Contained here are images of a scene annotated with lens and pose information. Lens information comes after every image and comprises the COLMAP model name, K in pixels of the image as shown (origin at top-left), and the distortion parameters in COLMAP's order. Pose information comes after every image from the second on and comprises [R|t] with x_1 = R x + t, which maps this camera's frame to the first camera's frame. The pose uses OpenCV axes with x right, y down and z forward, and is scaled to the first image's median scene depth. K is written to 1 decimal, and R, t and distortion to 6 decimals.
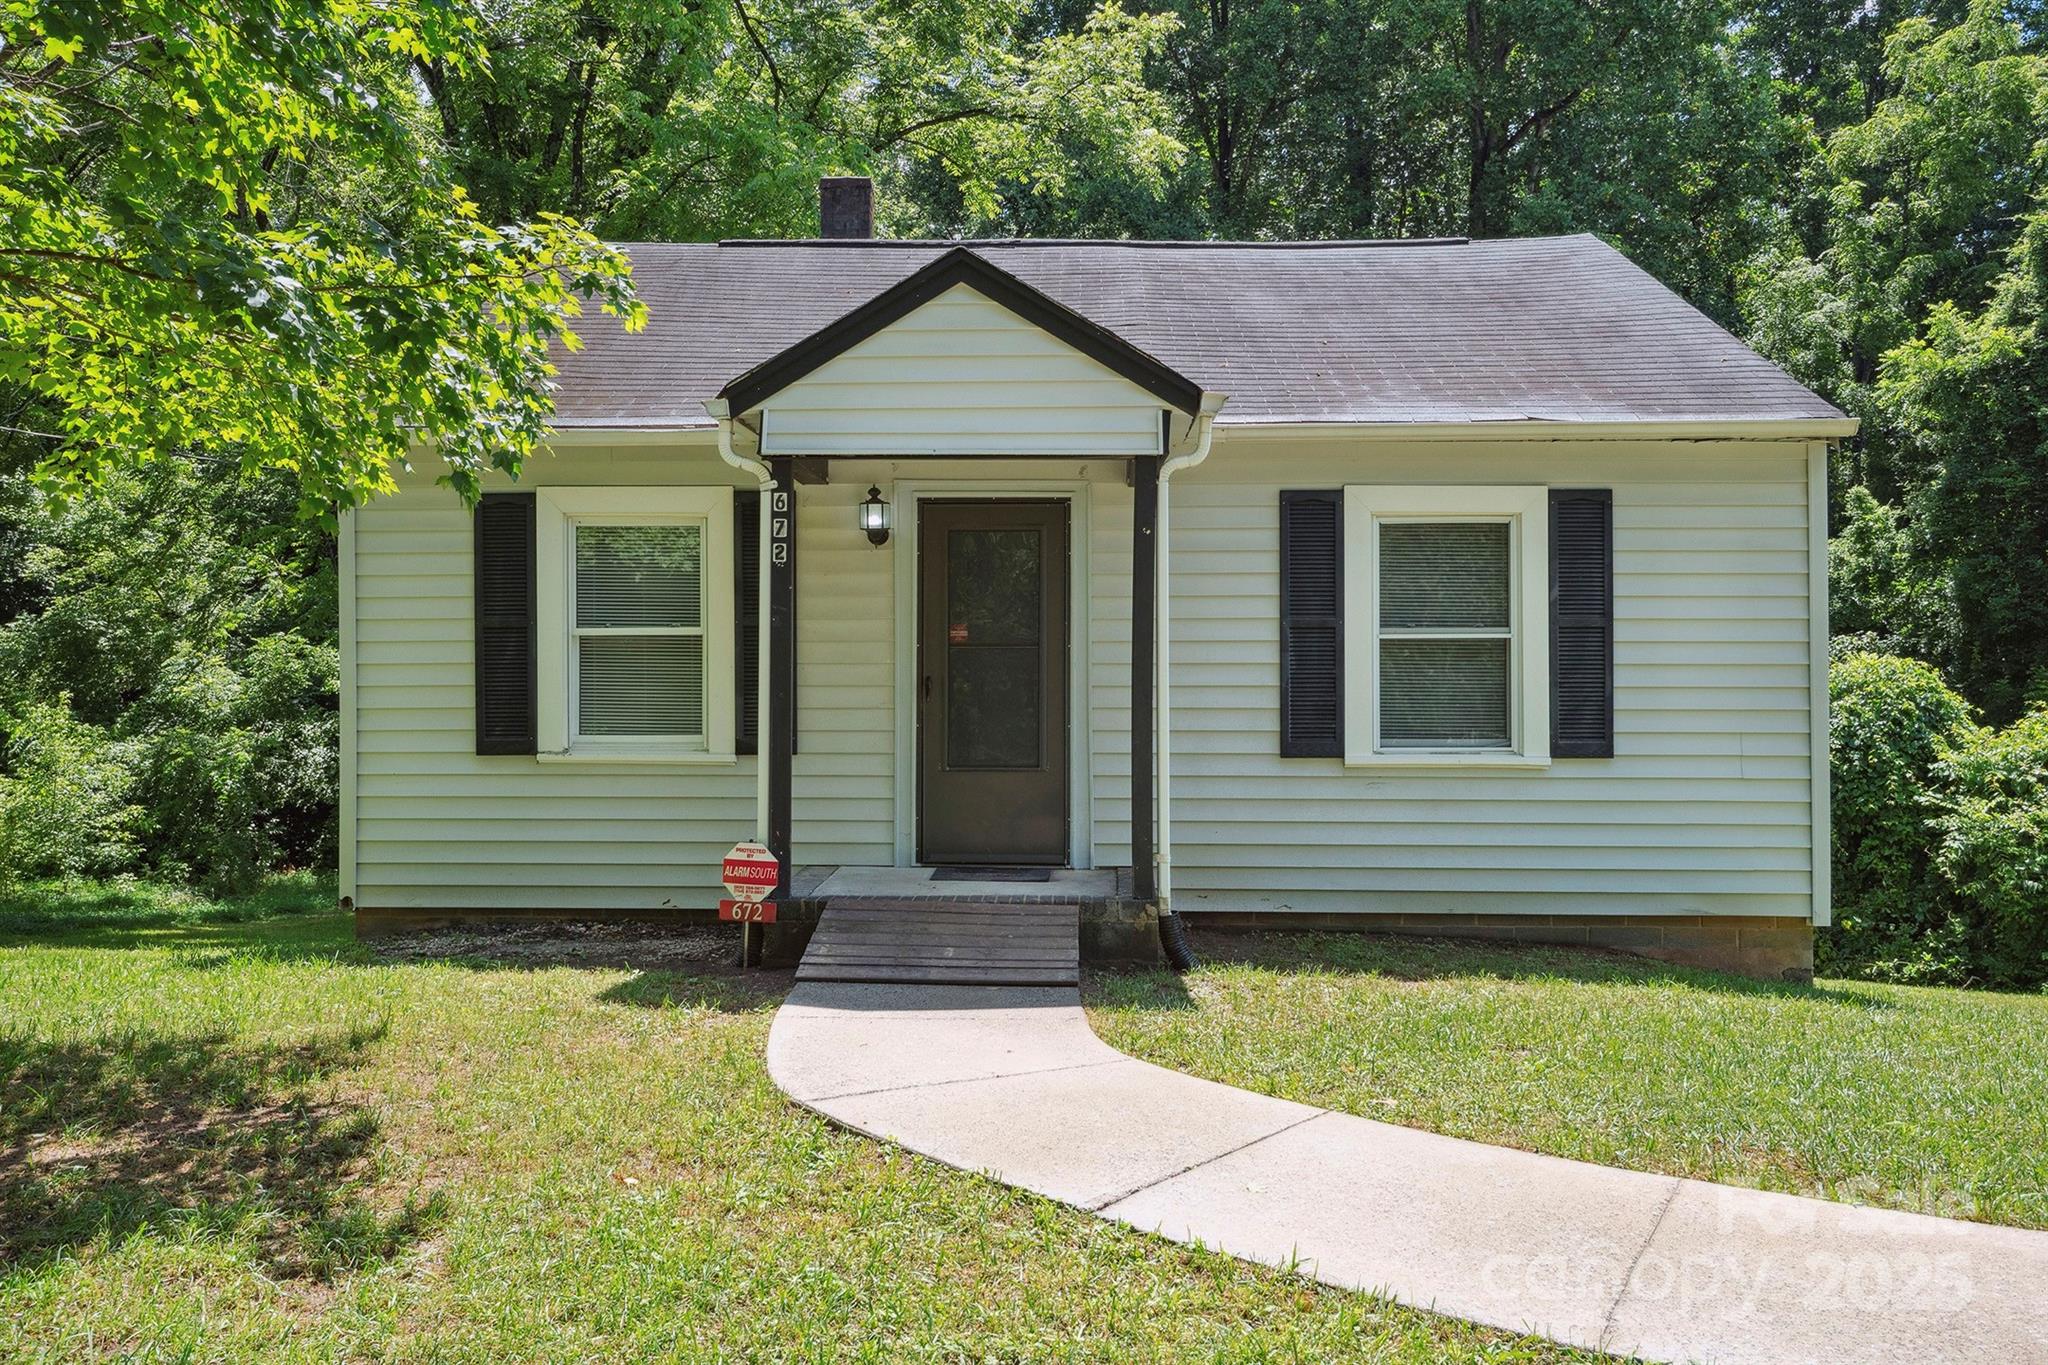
lens RADIAL K [[1545.7, 0, 1023.4], [0, 1545.7, 684.6], [0, 0, 1]] dist [-0.002536, 0.000386]
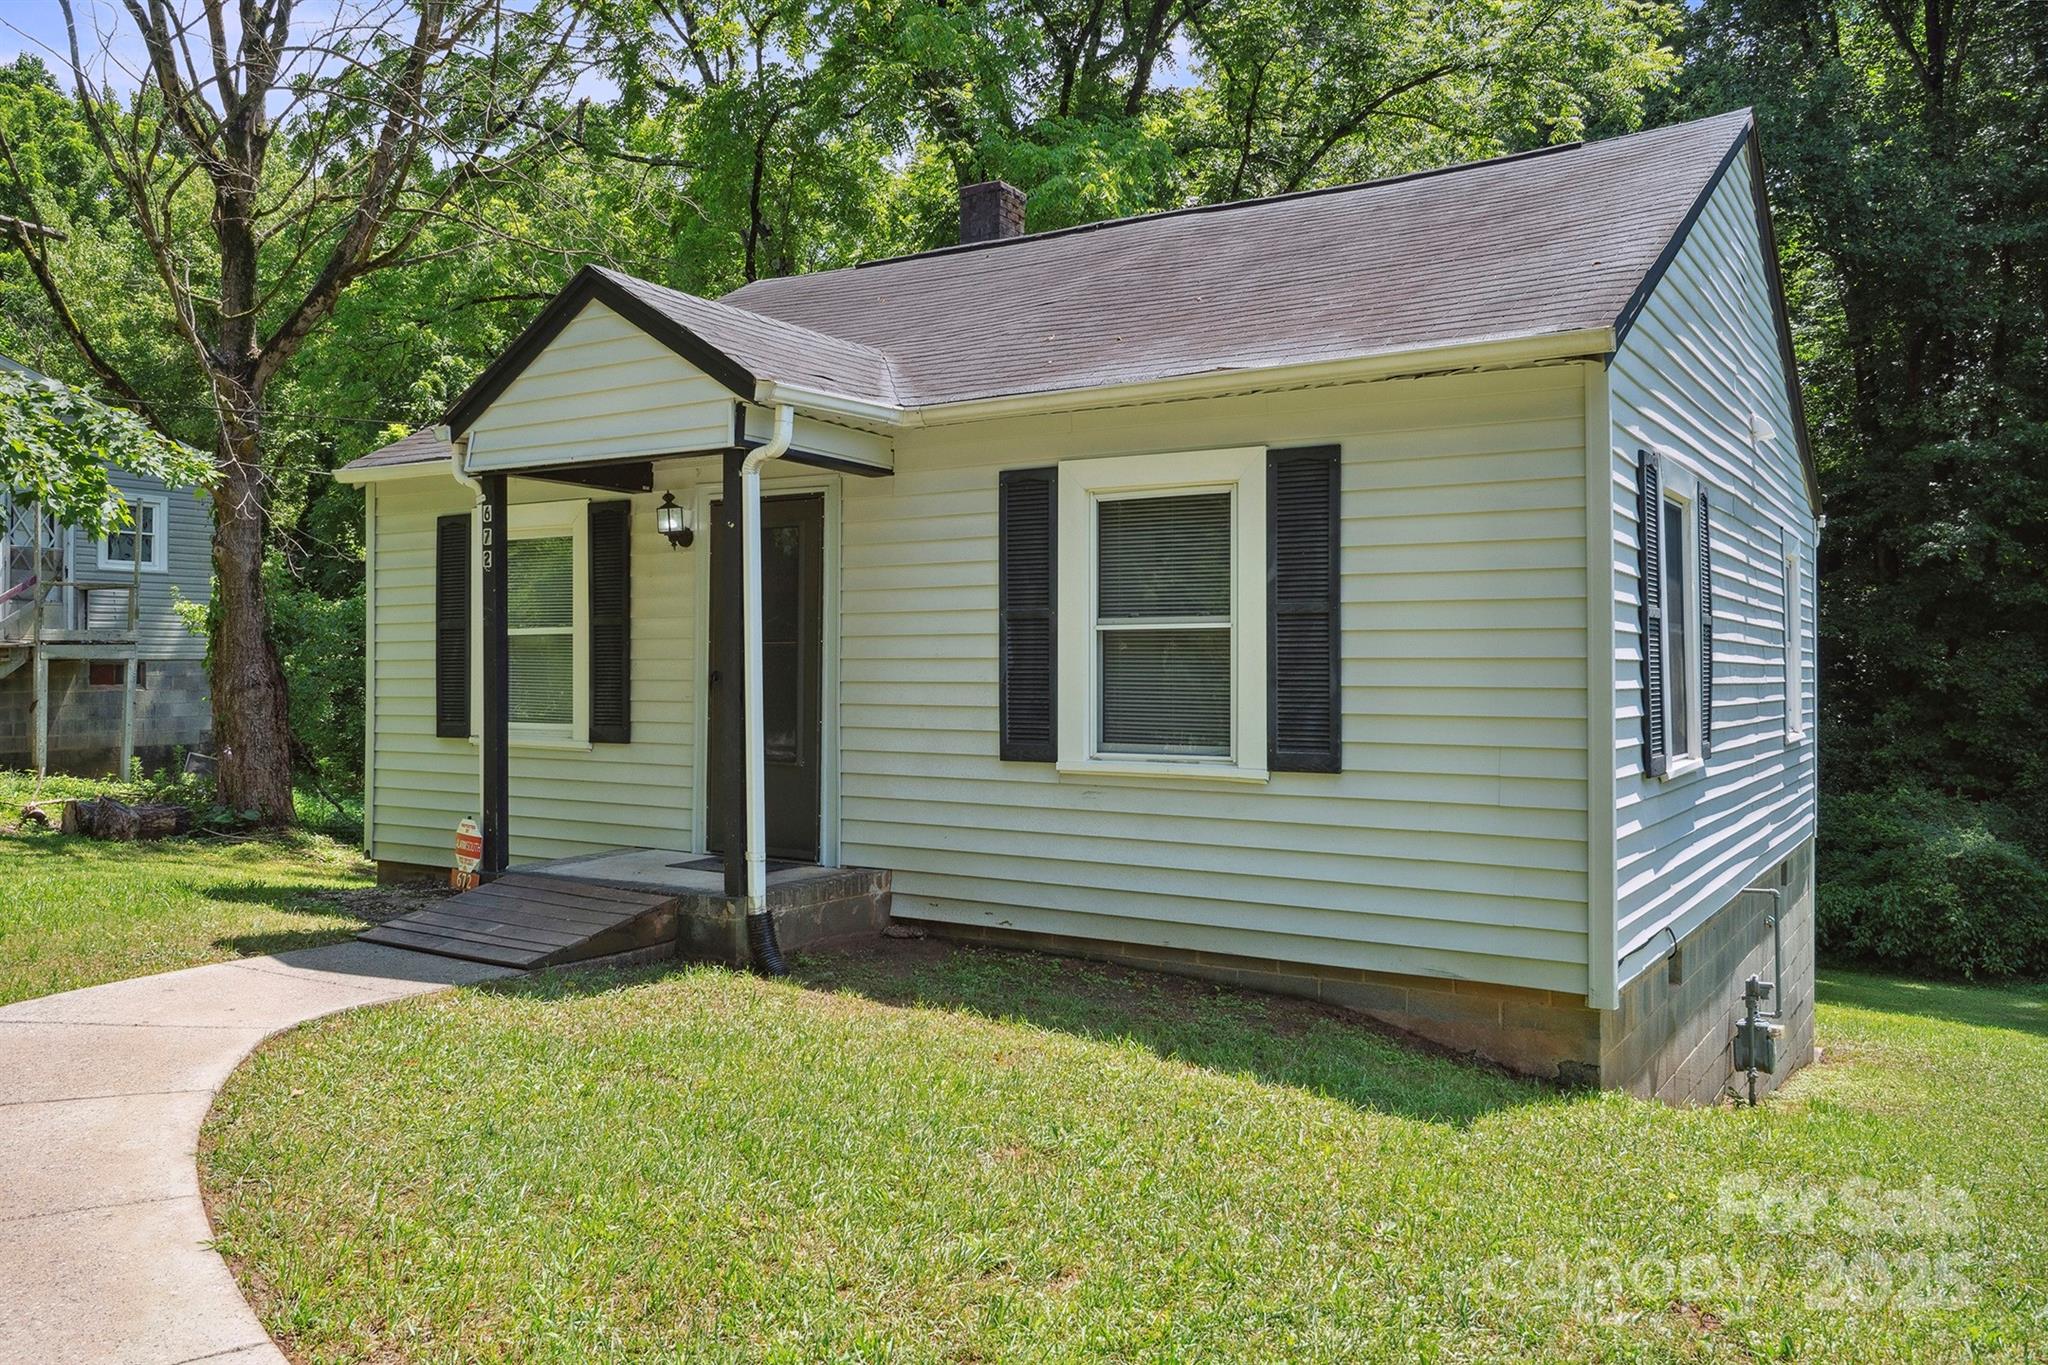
lens RADIAL K [[1545.7, 0, 1023.0], [0, 1545.7, 672.5], [0, 0, 1]] dist [-0.002536, 0.000386]
pose [[0.861669, 0.002680, -0.507464, 0.647708], [-0.007422, 0.999946, -0.007321, 0.001388], [0.507417, 0.010074, 0.861642, 0.212125]]
